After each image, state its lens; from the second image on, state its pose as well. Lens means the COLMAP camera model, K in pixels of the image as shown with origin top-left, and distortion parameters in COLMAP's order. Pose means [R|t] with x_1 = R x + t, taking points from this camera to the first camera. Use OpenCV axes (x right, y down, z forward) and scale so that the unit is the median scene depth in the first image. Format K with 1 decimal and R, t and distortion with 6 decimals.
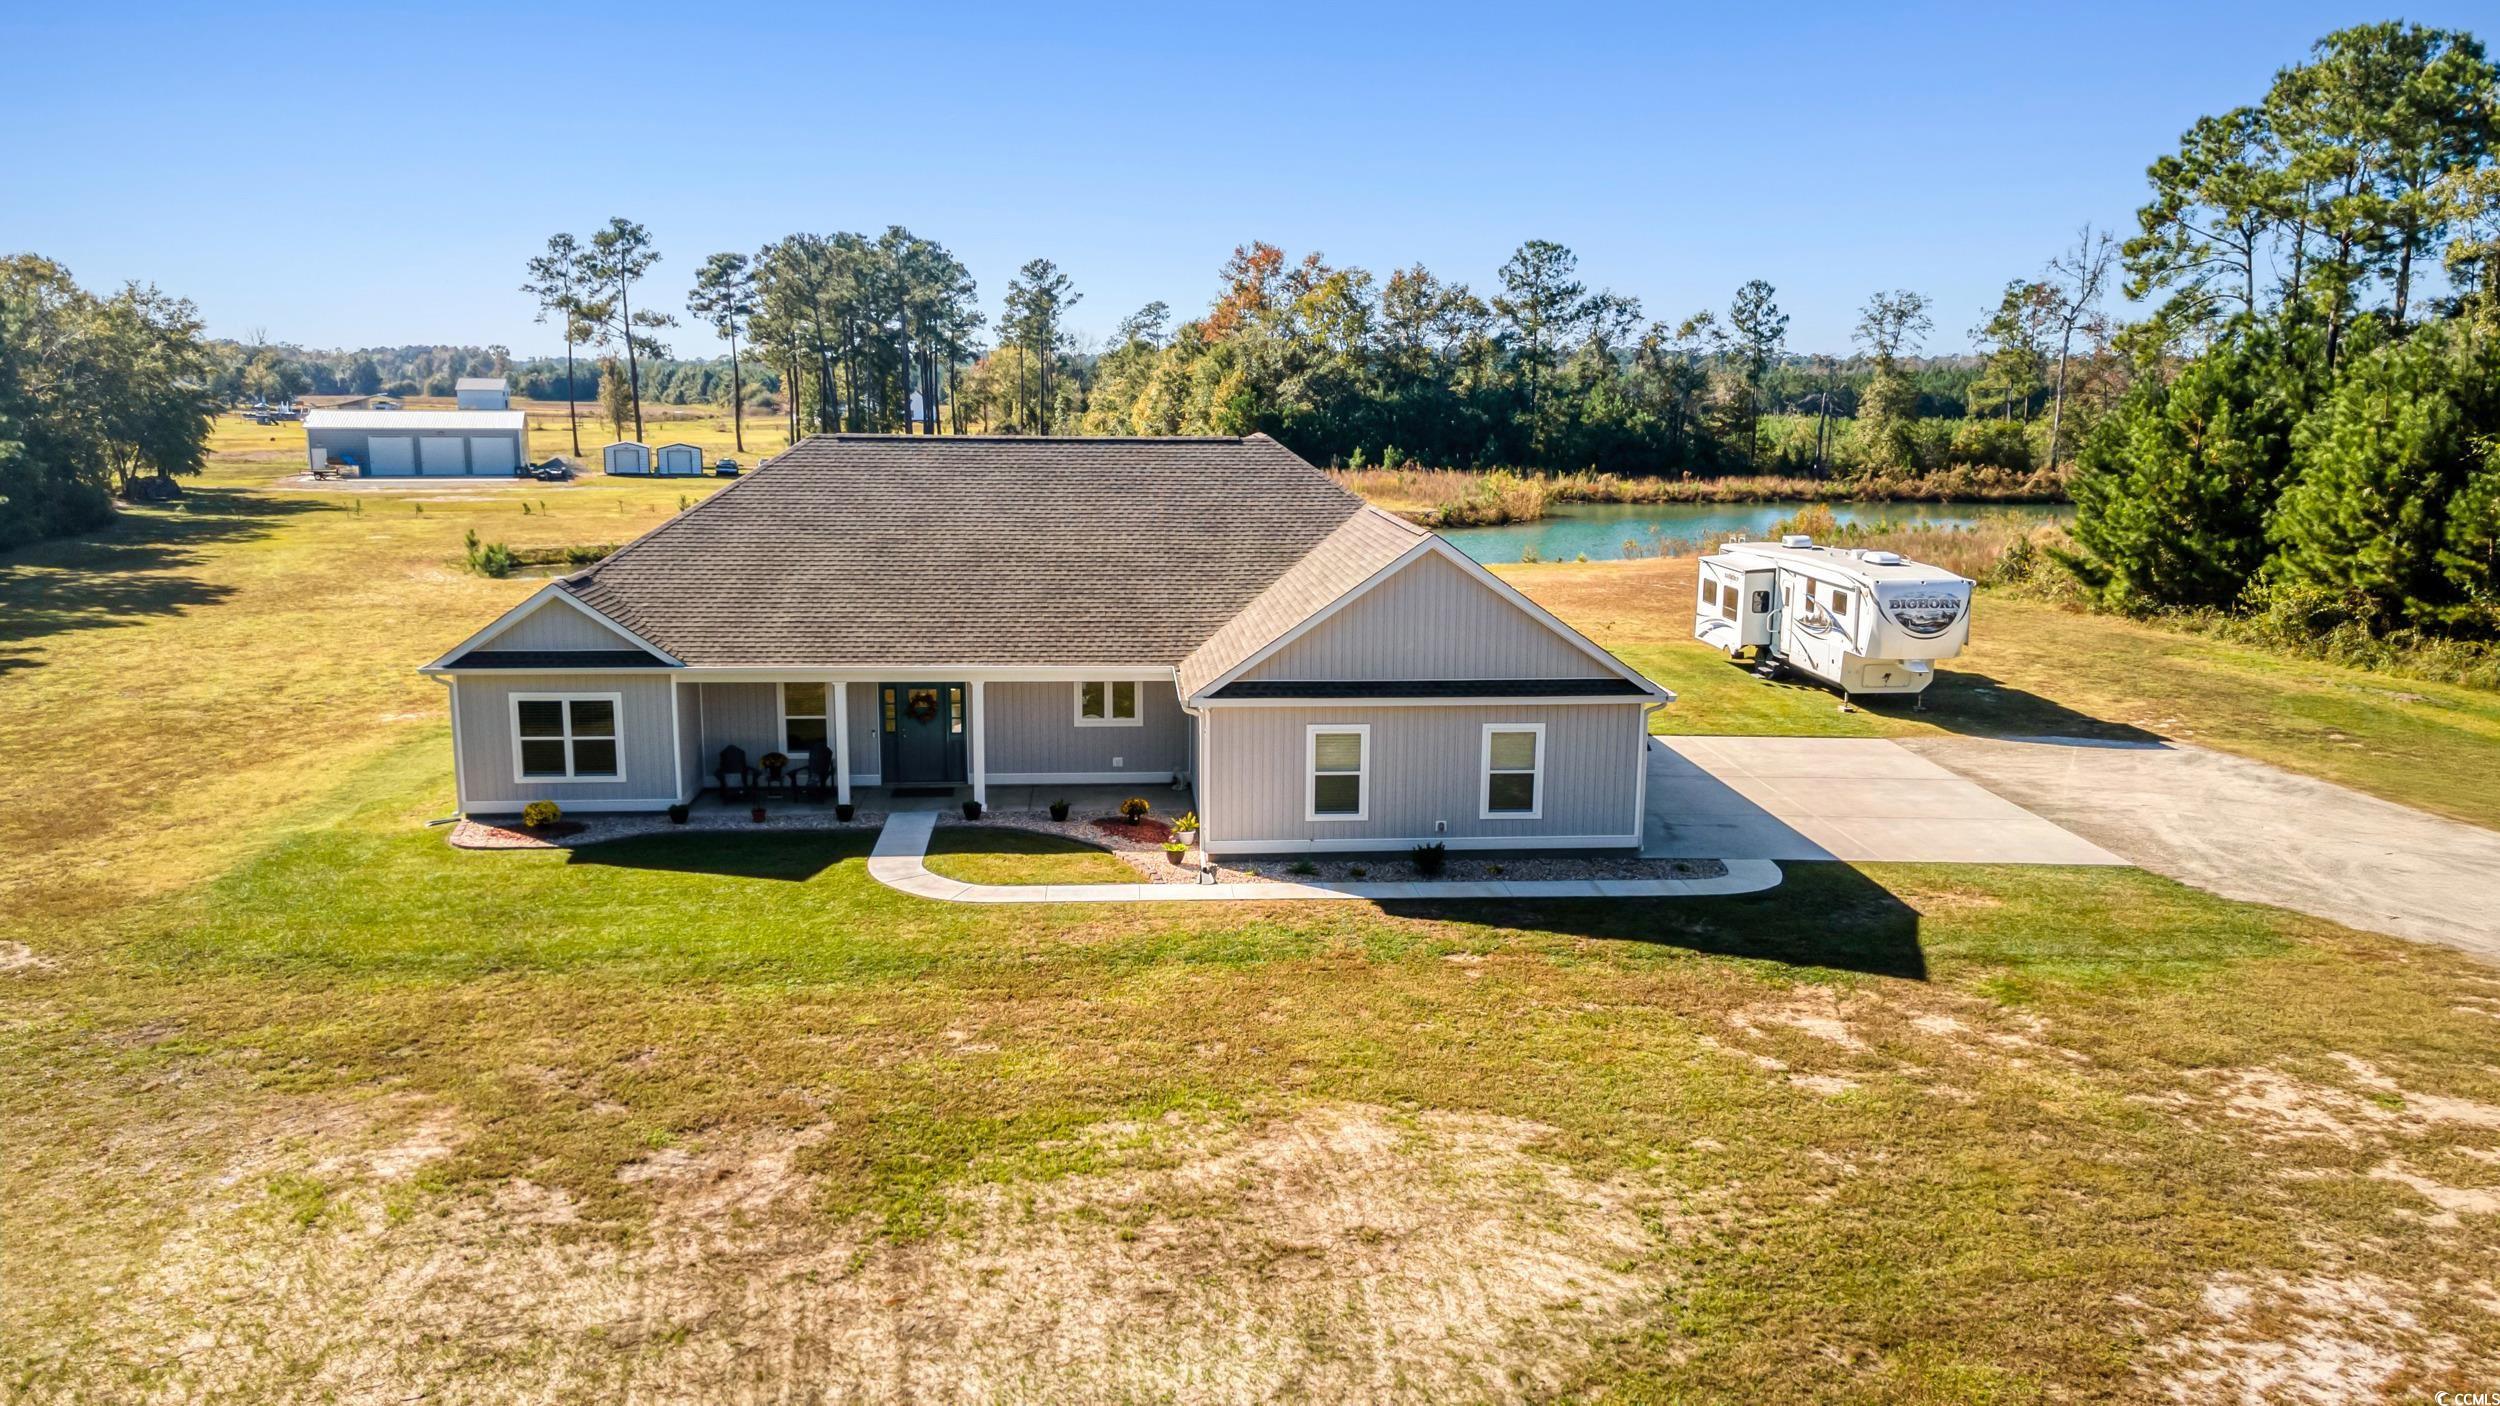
lens RADIAL K [[1797.4, 0, 1235.2], [0, 1797.4, 723.5], [0, 0, 1]] dist [0.052378, -0.011644]
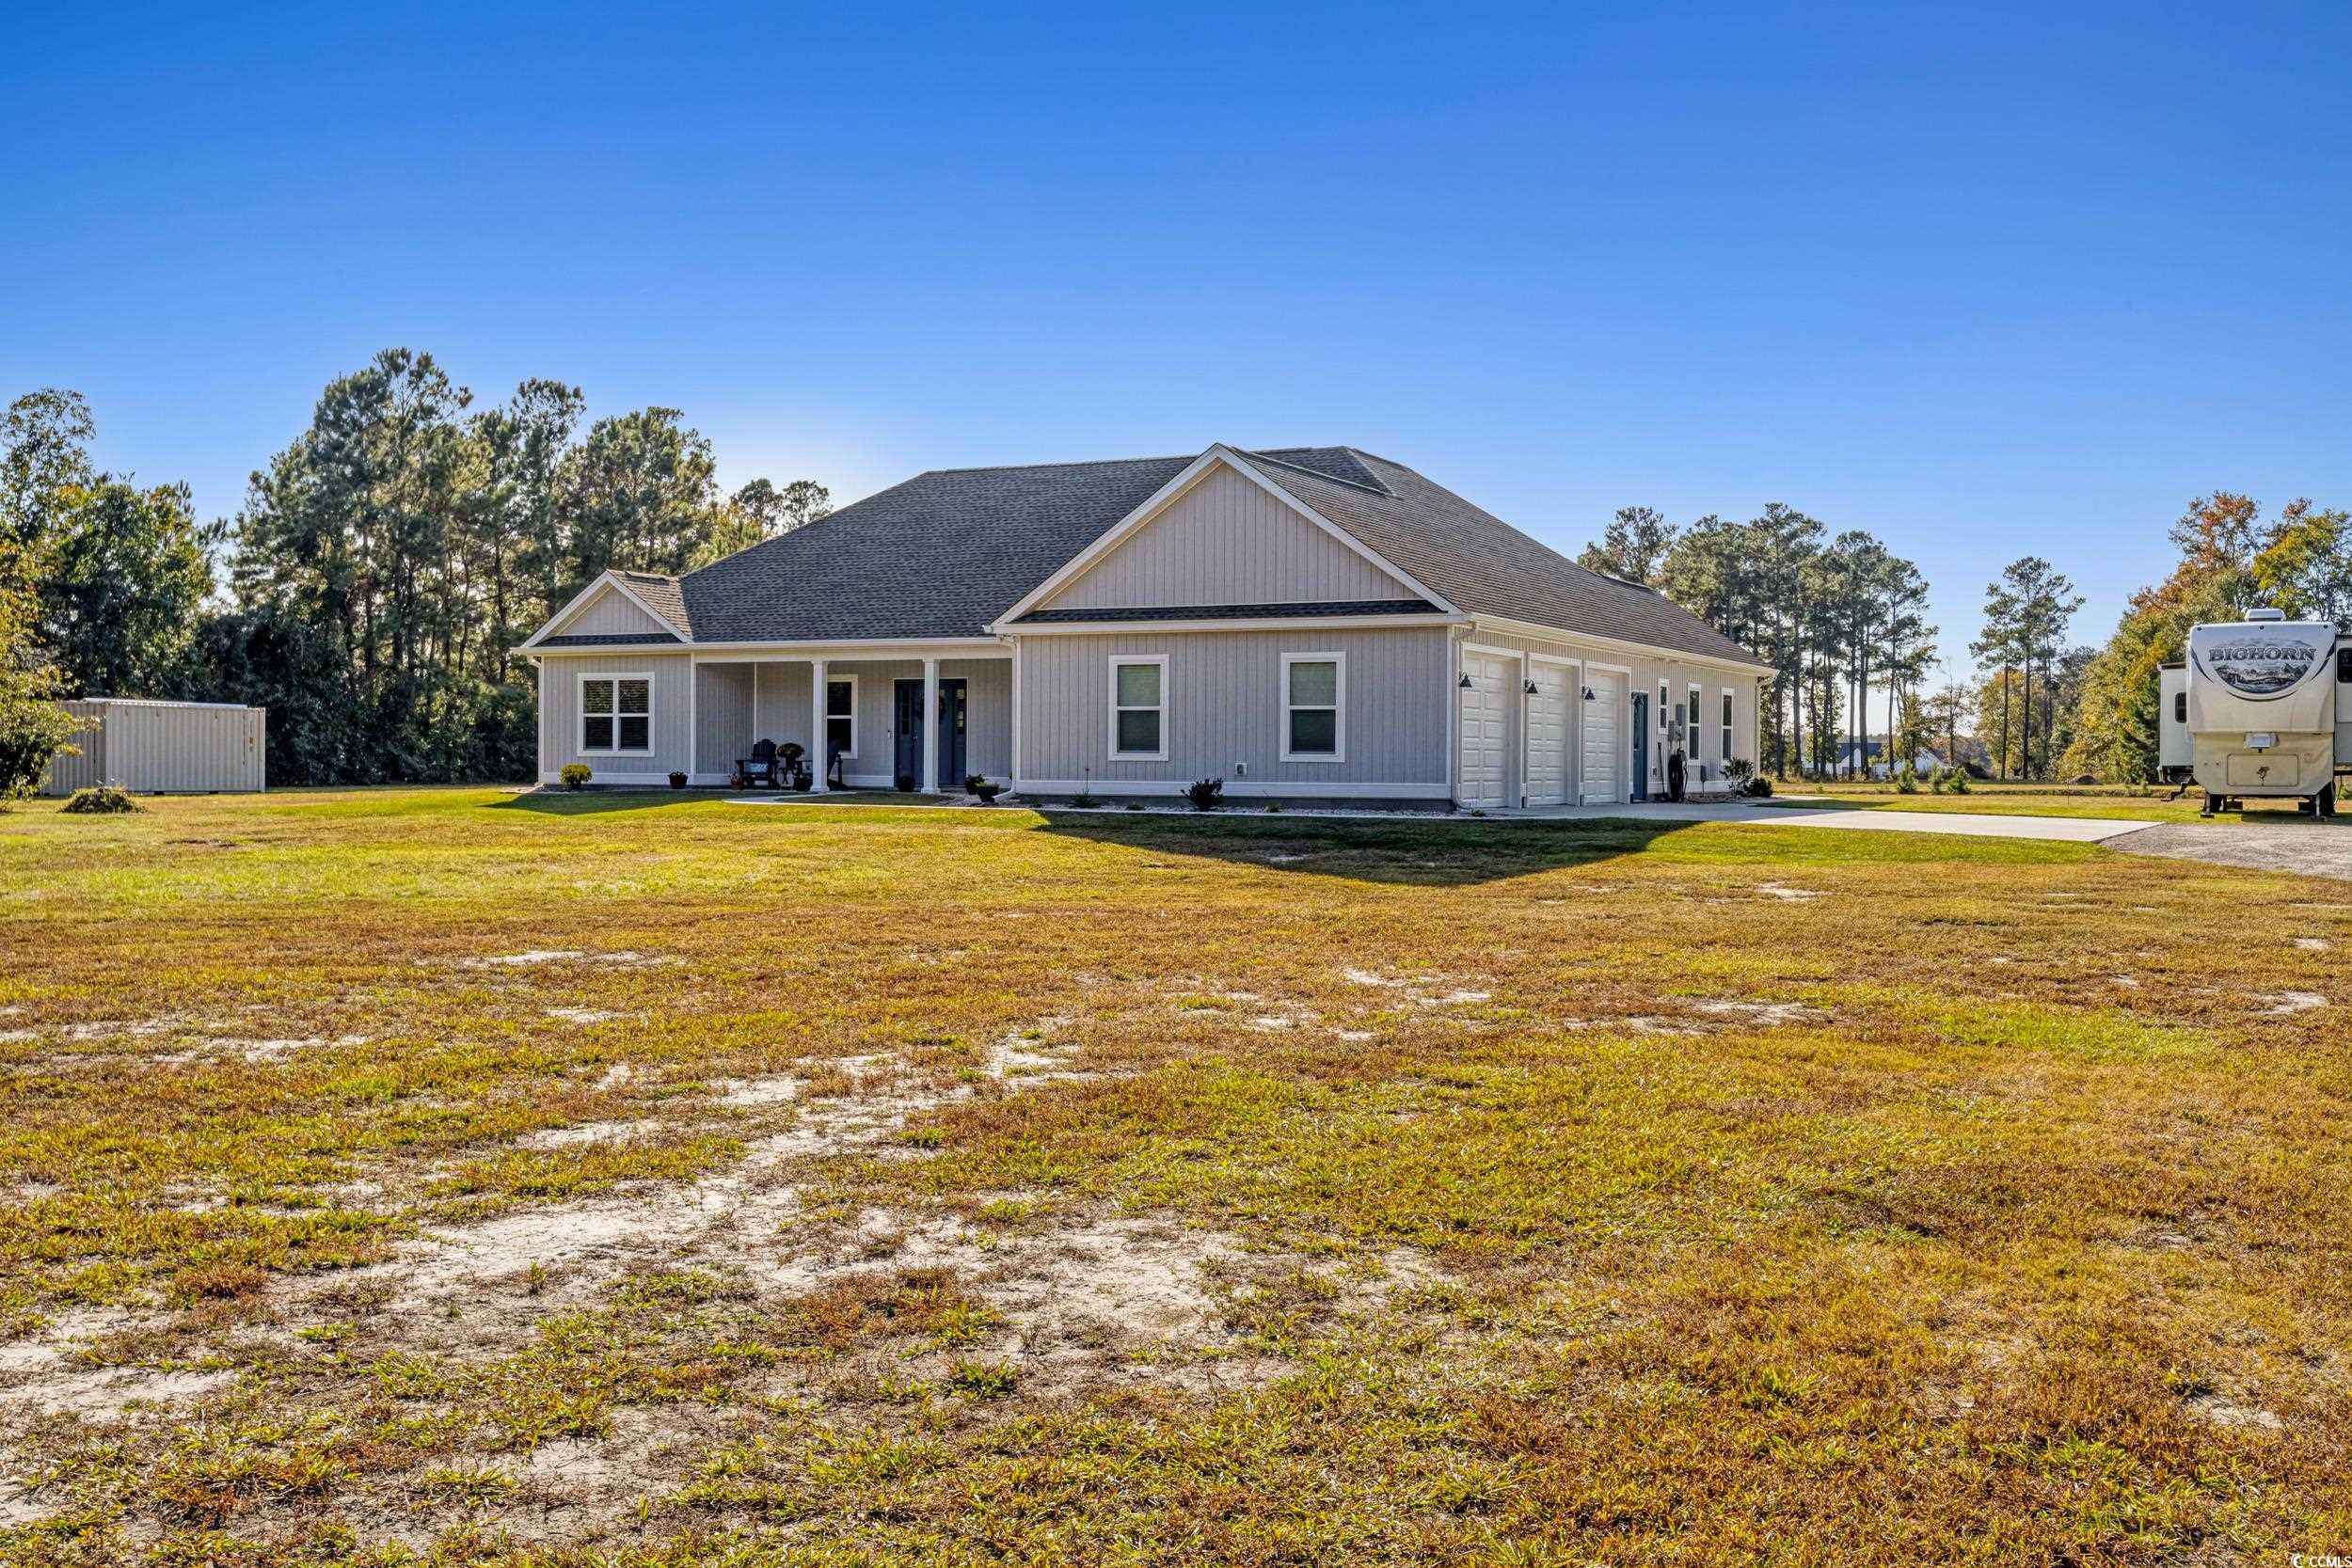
lens RADIAL K [[2253.3, 0, 1169.4], [0, 2253.3, 803.1], [0, 0, 1]] dist [-0.085910, 0.000000]
pose [[0.857255, 0.008291, -0.514825, 0.171475], [-0.096062, 0.984890, -0.144094, 0.061957], [0.505851, 0.172981, 0.845099, 0.007156]]
